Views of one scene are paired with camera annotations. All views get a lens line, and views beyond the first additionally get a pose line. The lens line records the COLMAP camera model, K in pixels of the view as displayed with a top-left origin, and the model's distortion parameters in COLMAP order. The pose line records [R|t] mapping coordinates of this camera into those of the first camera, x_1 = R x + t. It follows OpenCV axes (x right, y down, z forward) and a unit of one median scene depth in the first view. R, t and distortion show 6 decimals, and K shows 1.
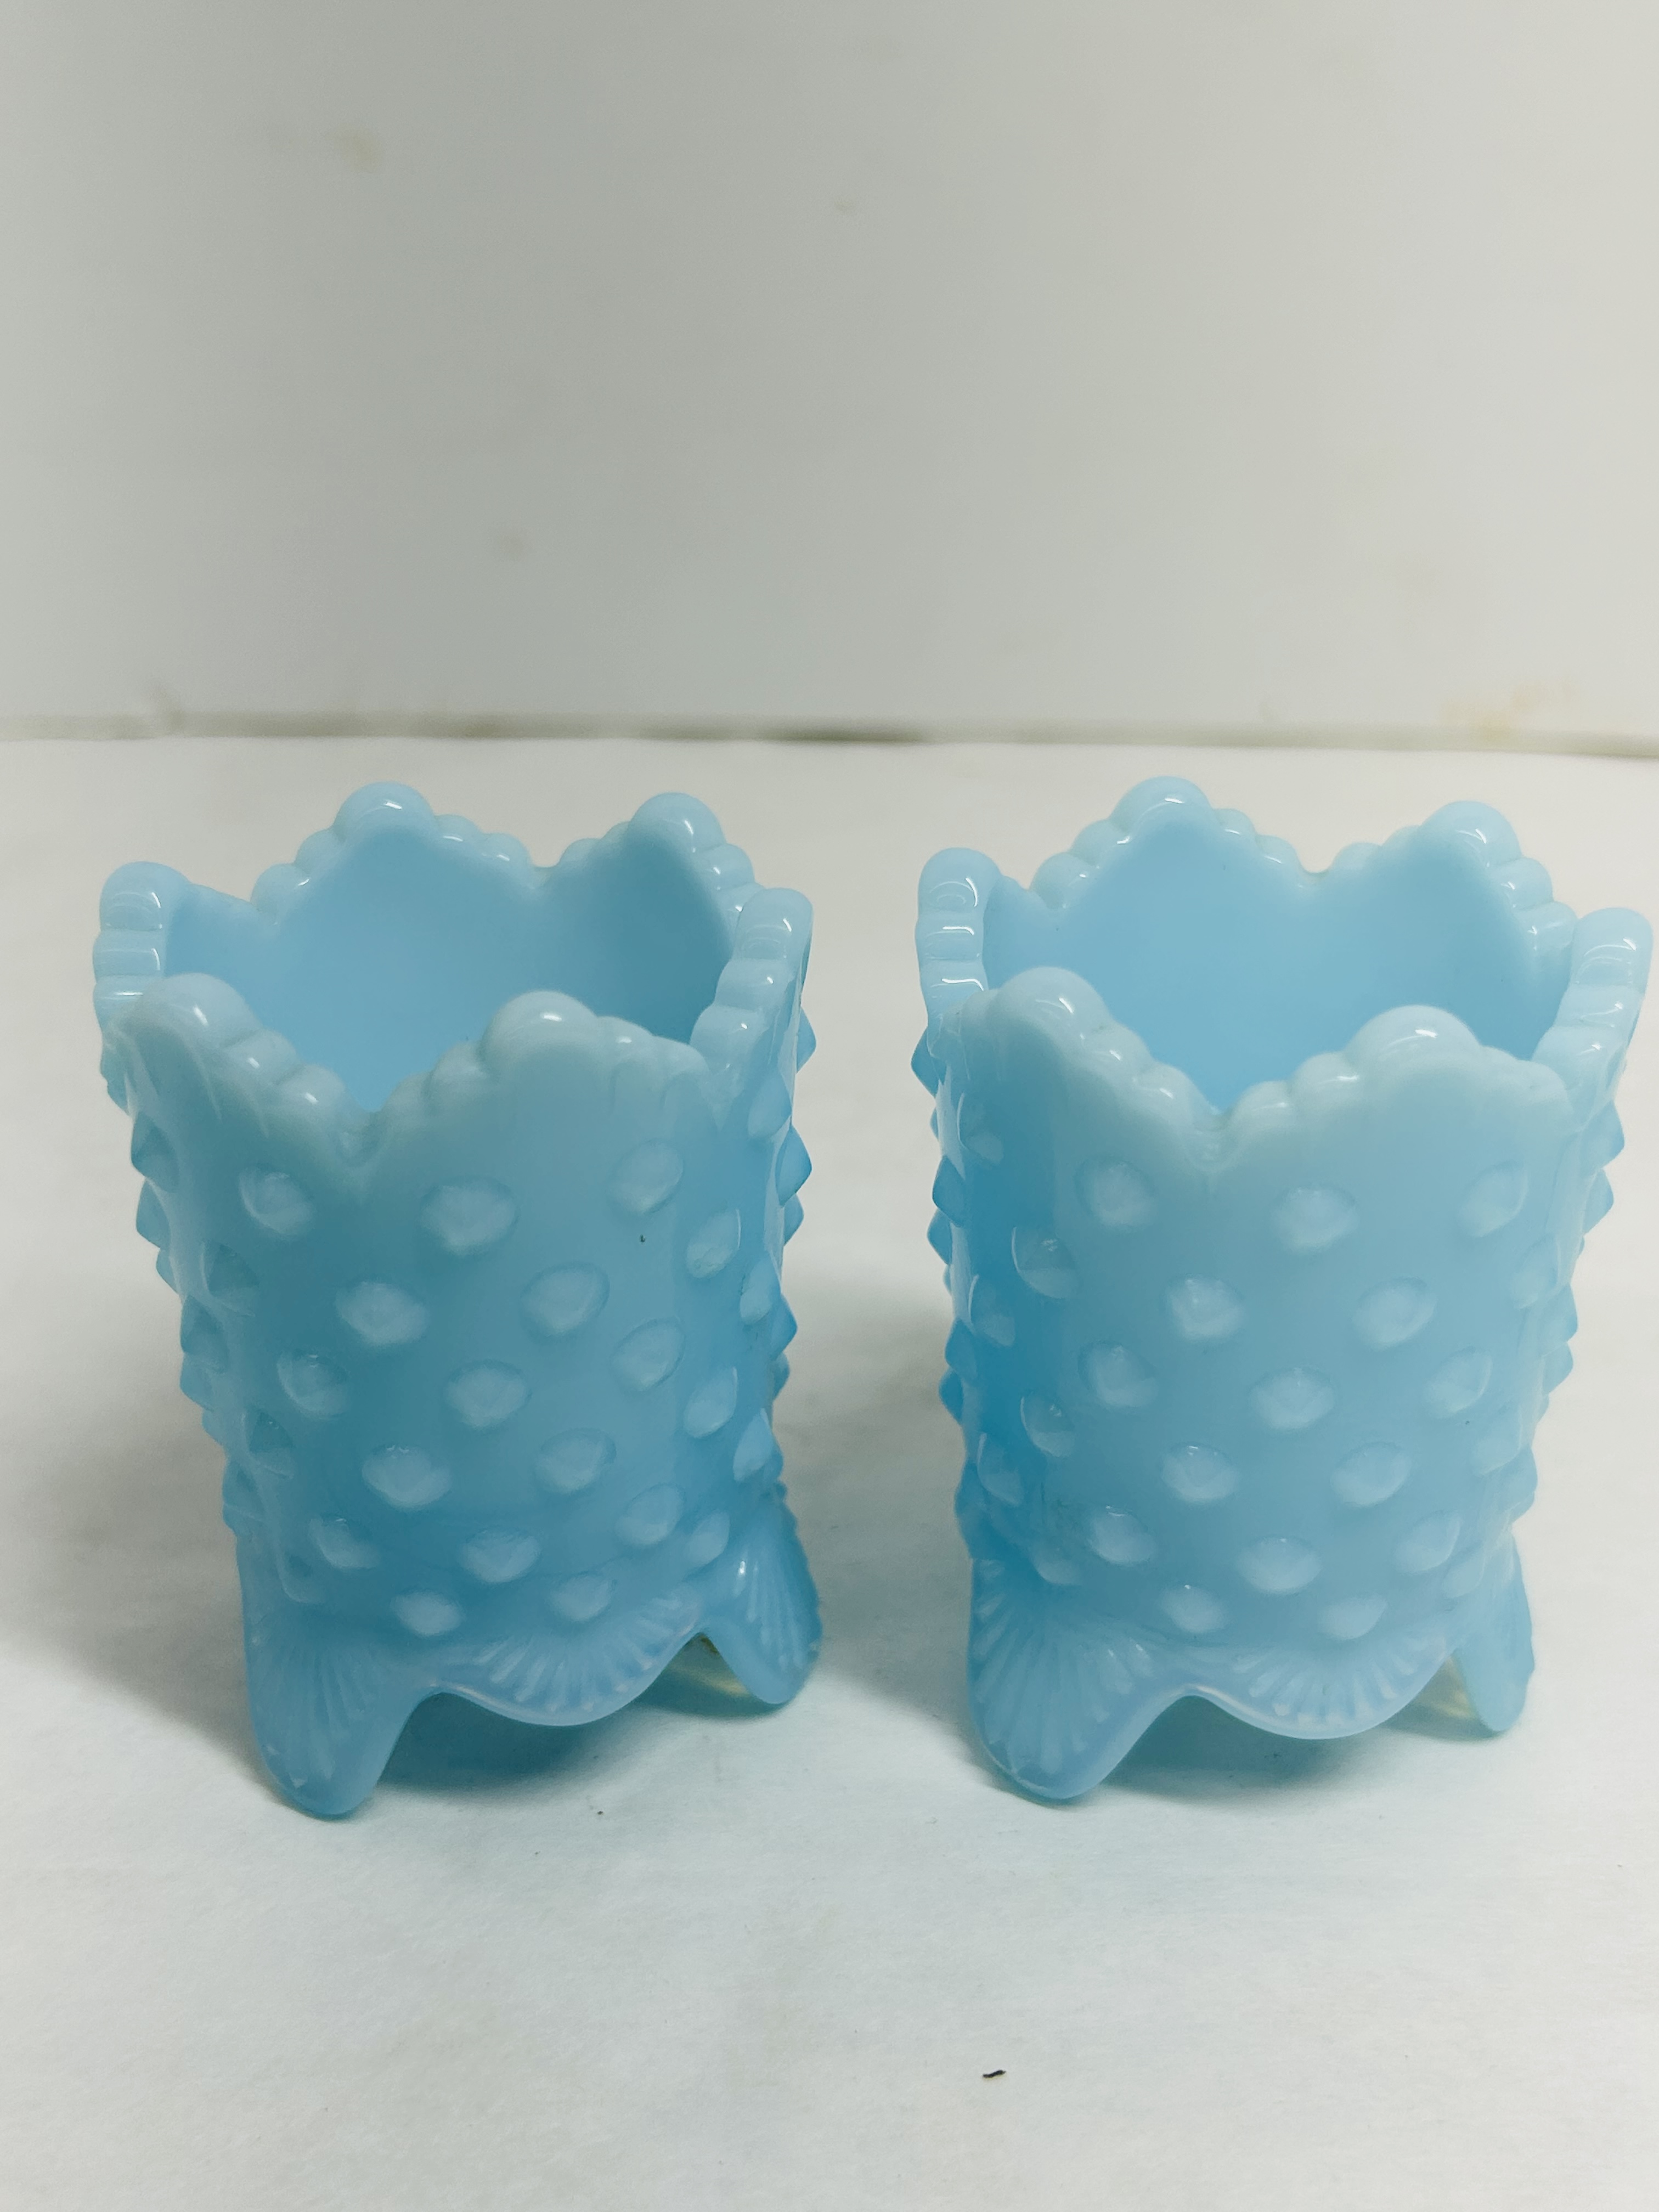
lens RADIAL K [[2312.6, 0, 829.5], [0, 2312.6, 1106.0], [0, 0, 1]] dist [0.126961, -0.524627]
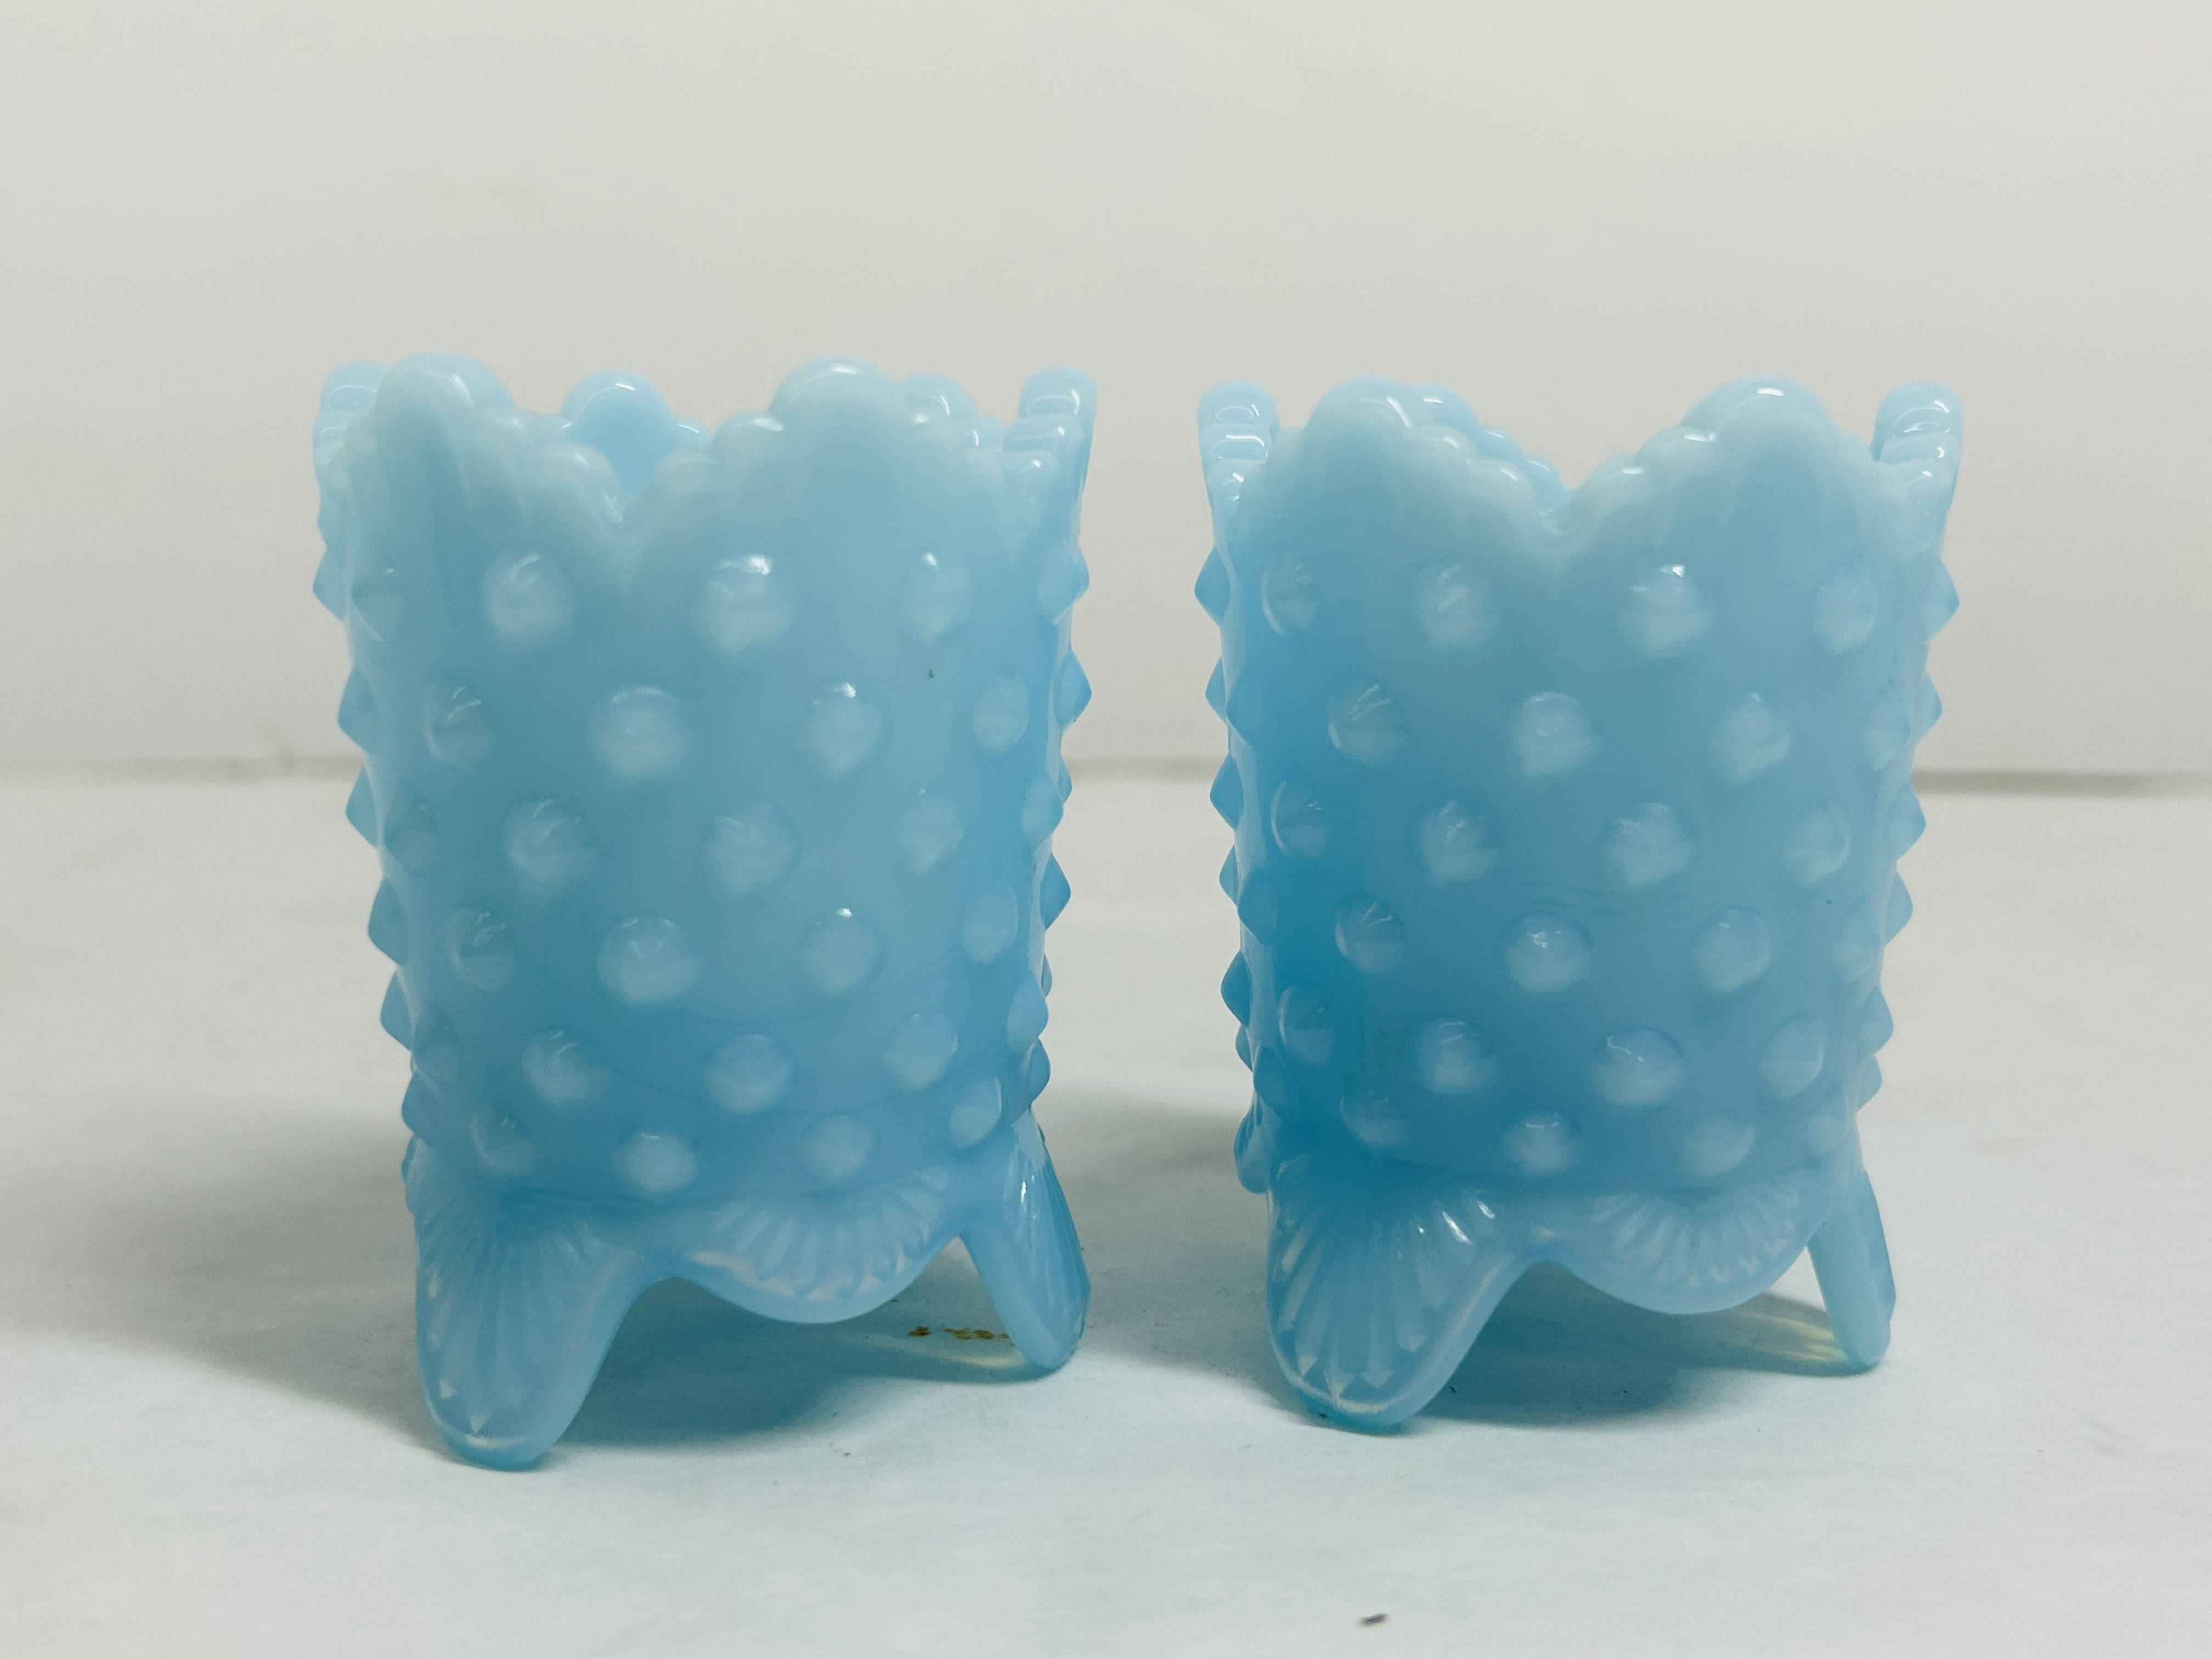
lens RADIAL K [[2305.7, 0, 1106.0], [0, 2305.7, 829.5], [0, 0, 1]] dist [0.096913, -0.380689]
pose [[0.994771, 0.006771, 0.101908, -0.097231], [0.024653, 0.952378, -0.303923, 0.363793], [-0.099112, 0.304846, 0.947231, 0.147984]]
